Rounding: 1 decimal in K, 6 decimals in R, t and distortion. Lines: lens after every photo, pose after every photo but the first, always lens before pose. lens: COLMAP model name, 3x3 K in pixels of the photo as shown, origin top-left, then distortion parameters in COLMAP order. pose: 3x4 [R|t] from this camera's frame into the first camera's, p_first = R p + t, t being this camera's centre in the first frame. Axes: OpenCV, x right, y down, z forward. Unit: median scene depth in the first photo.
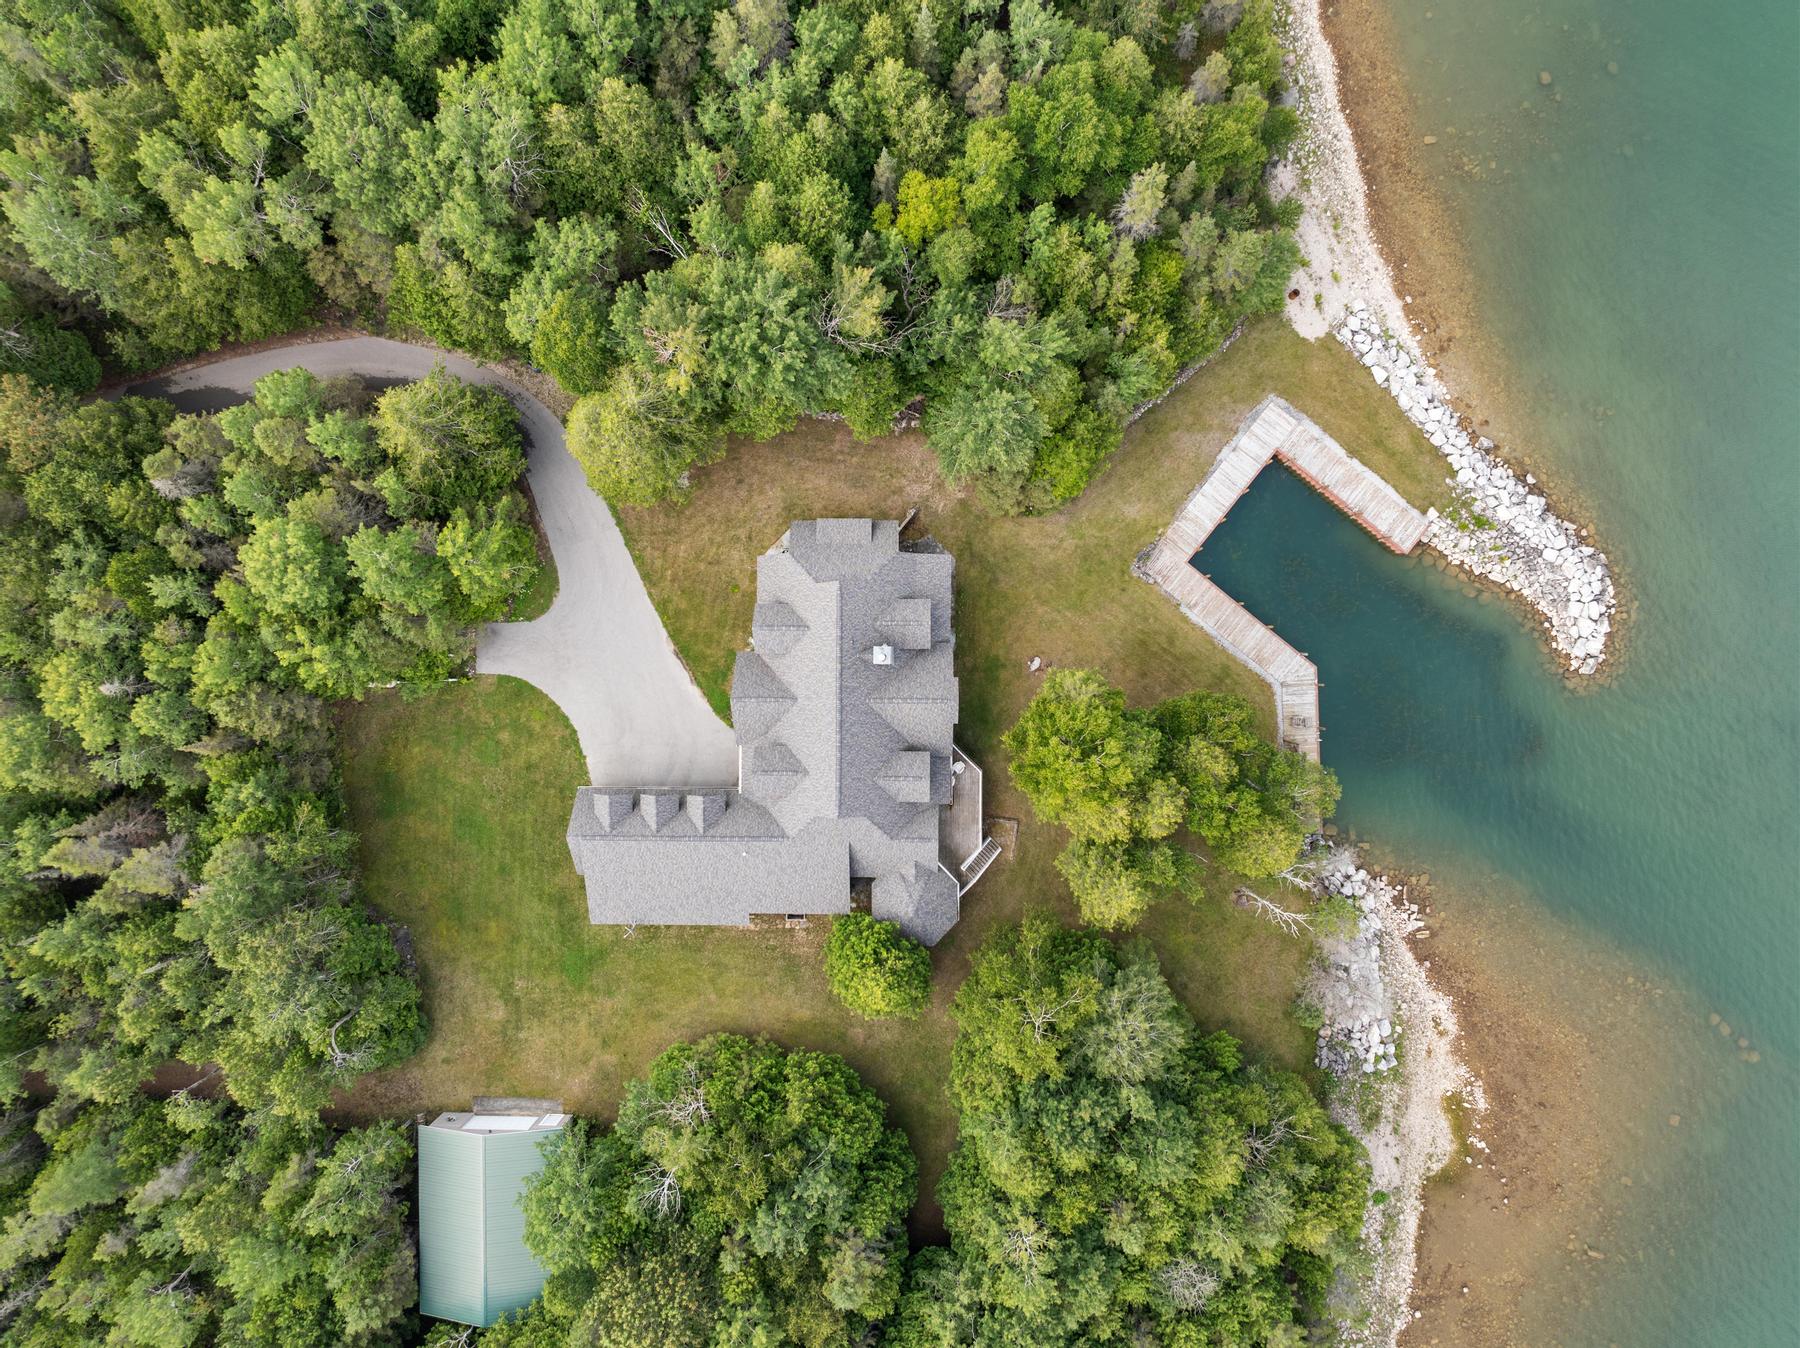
lens RADIAL K [[1282.6, 0, 899.6], [0, 1282.6, 674.0], [0, 0, 1]] dist [-0.041920, -0.001226]
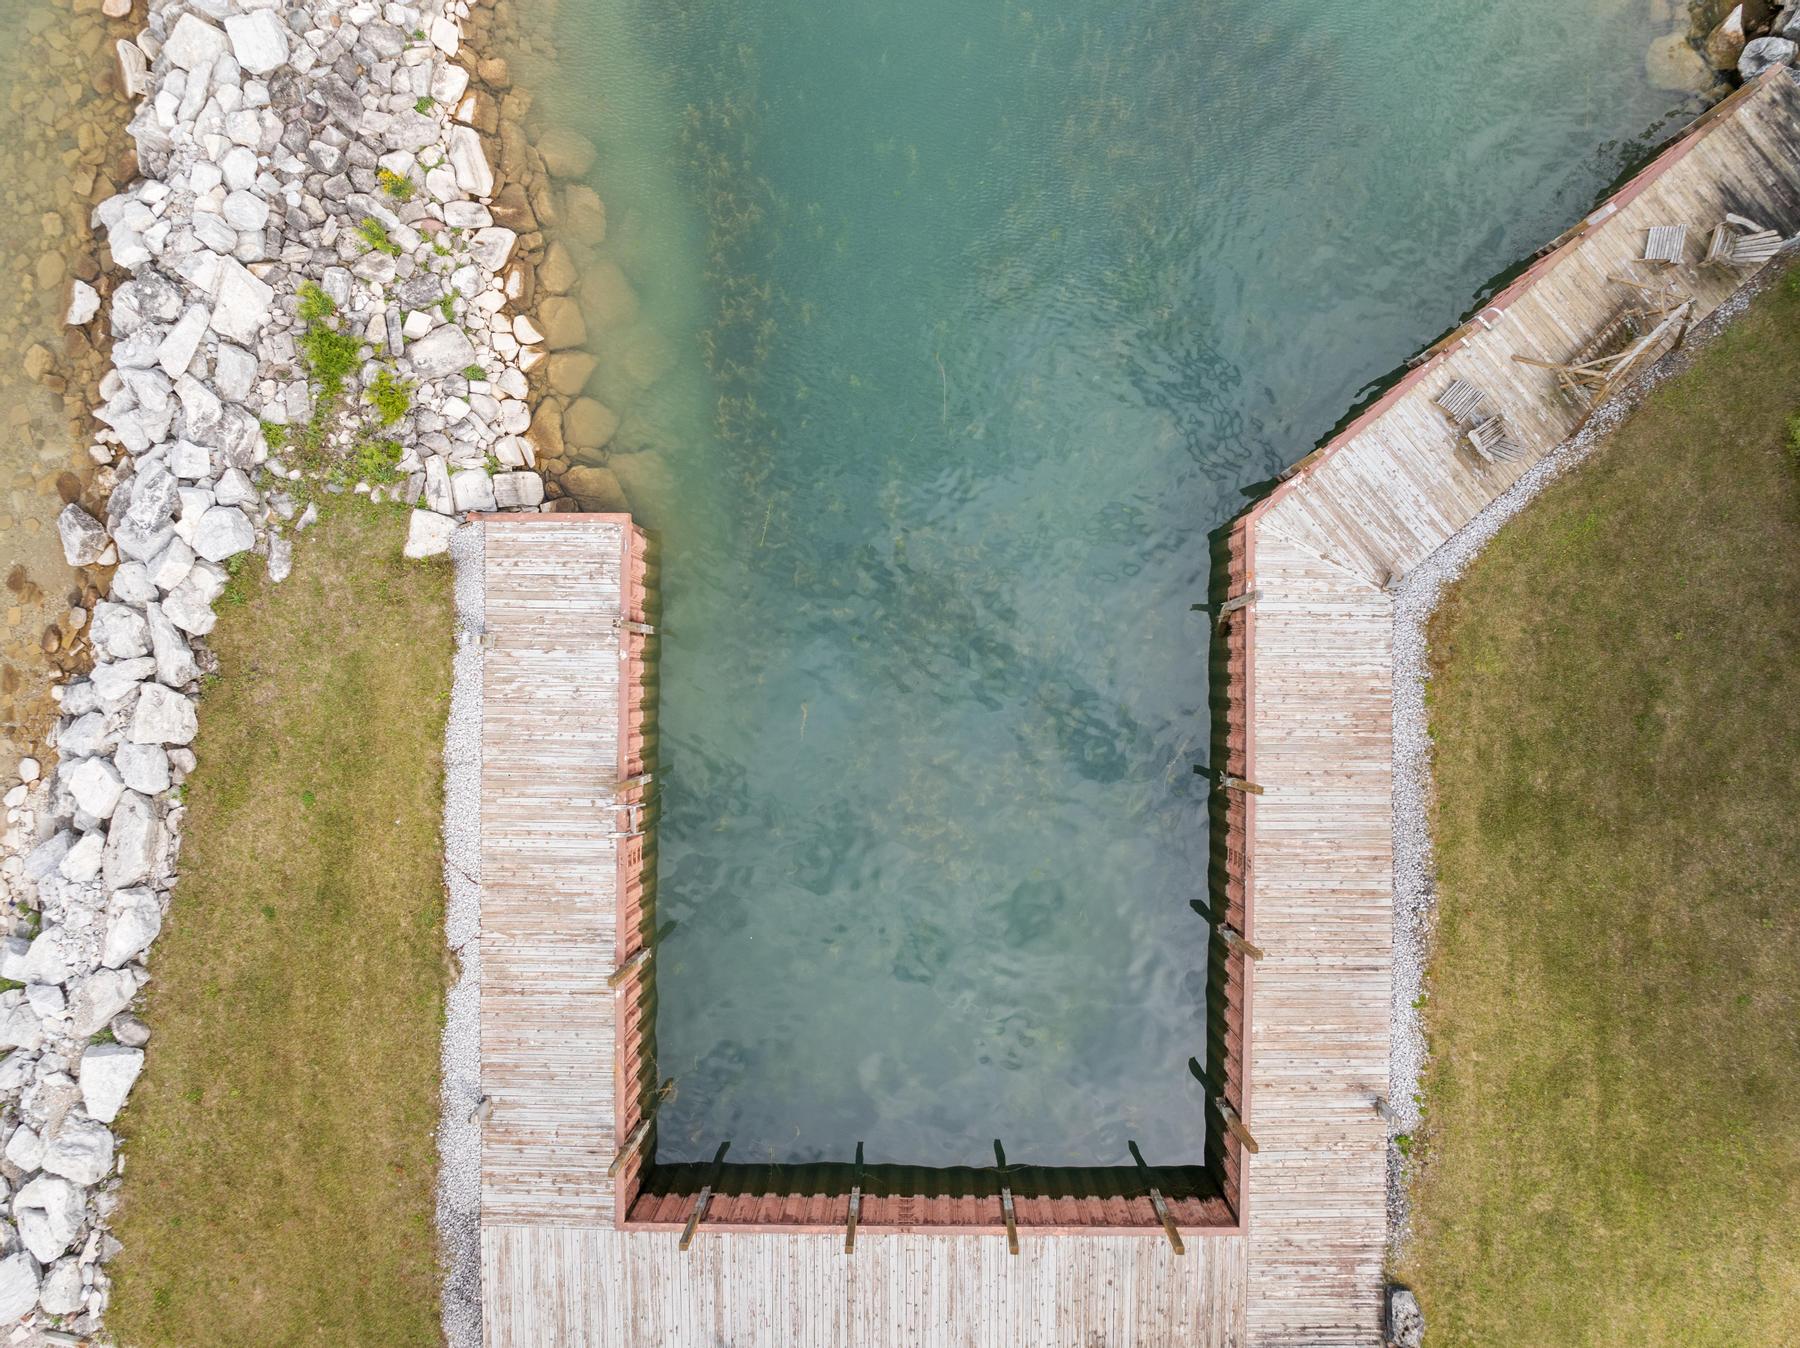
lens RADIAL K [[1282.6, 0, 900.1], [0, 1282.6, 673.3], [0, 0, 1]] dist [-0.041920, -0.001226]
pose [[-0.622830, -0.781889, 0.027066, 0.337676], [0.782319, -0.622770, 0.011617, -0.076180], [0.007772, 0.028410, 0.999566, 0.764565]]
